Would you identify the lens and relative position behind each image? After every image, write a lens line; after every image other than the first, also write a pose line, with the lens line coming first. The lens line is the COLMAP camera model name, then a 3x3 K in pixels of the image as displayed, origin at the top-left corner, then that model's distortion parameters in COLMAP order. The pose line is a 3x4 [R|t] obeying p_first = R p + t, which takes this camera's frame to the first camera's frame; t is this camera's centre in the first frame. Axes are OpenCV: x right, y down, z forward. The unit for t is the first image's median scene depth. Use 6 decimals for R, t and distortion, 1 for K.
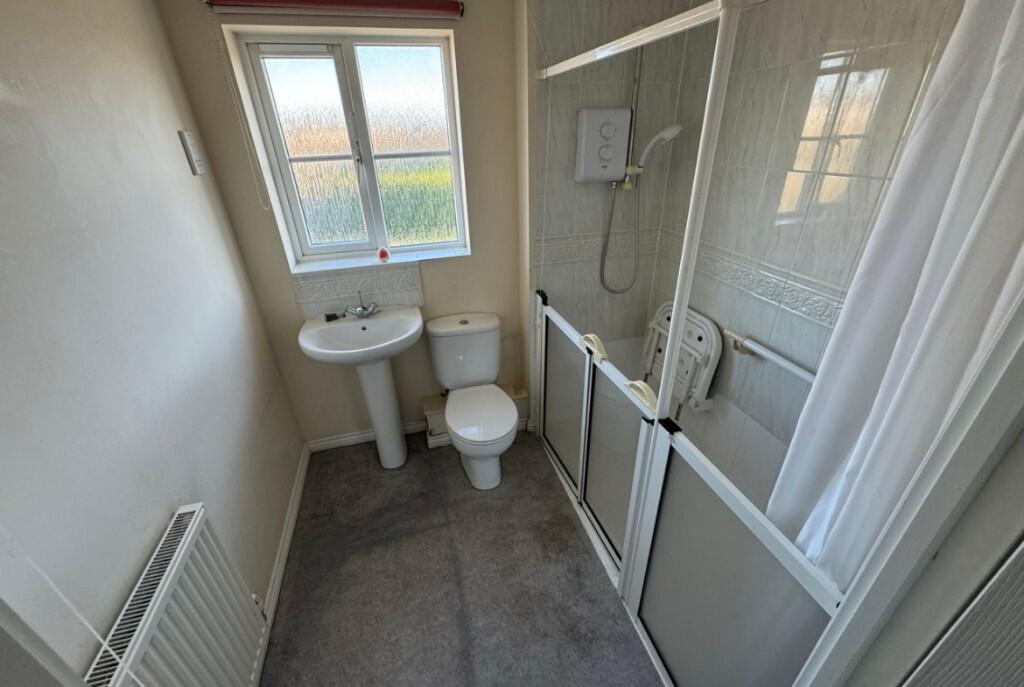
lens RADIAL K [[408.3, 0, 512.0], [0, 408.3, 343.5], [0, 0, 1]] dist [-0.001386, -0.000278]
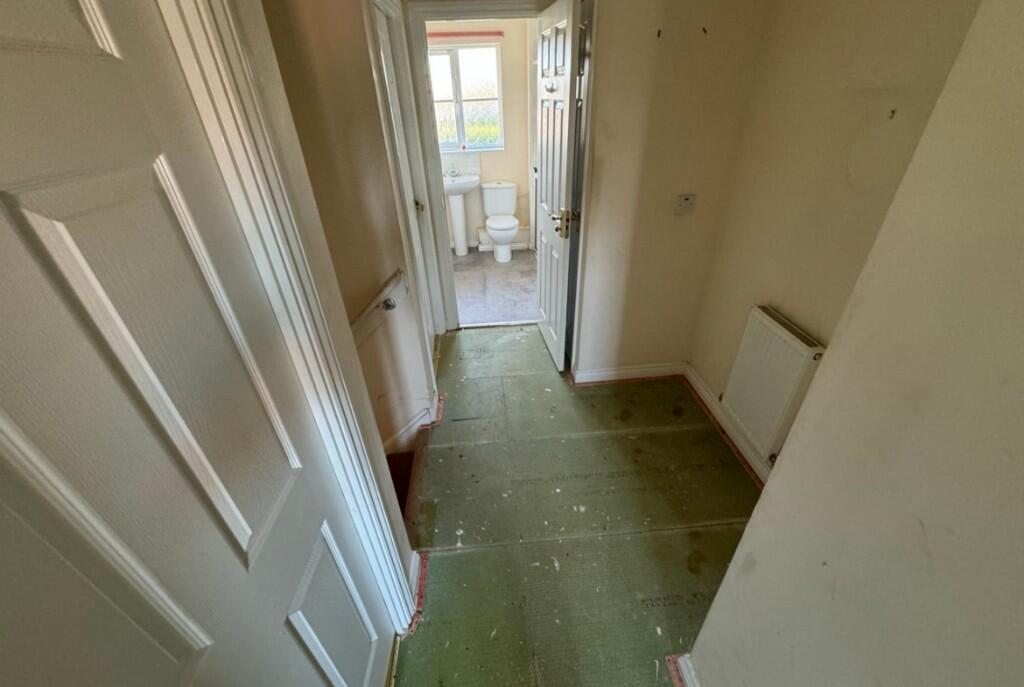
lens RADIAL K [[408.3, 0, 512.0], [0, 408.3, 343.5], [0, 0, 1]] dist [-0.001386, -0.000278]
pose [[0.982518, 0.092138, -0.161769, 0.416533], [-0.077666, 0.992574, 0.093623, 0.646078], [0.169194, -0.079422, 0.982377, -1.271514]]
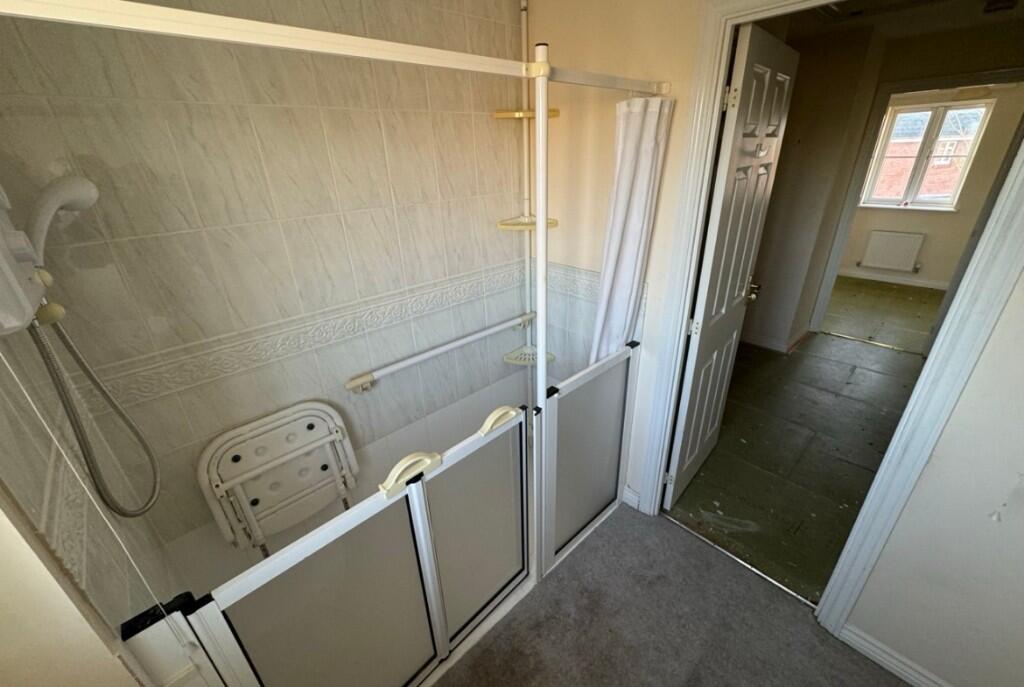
lens RADIAL K [[408.3, 0, 512.0], [0, 408.3, 343.5], [0, 0, 1]] dist [-0.001386, -0.000278]
pose [[-0.458640, -0.338612, 0.821578, -0.318297], [0.450501, 0.708333, 0.543428, -0.377727], [-0.765962, 0.619360, -0.172325, 0.718268]]
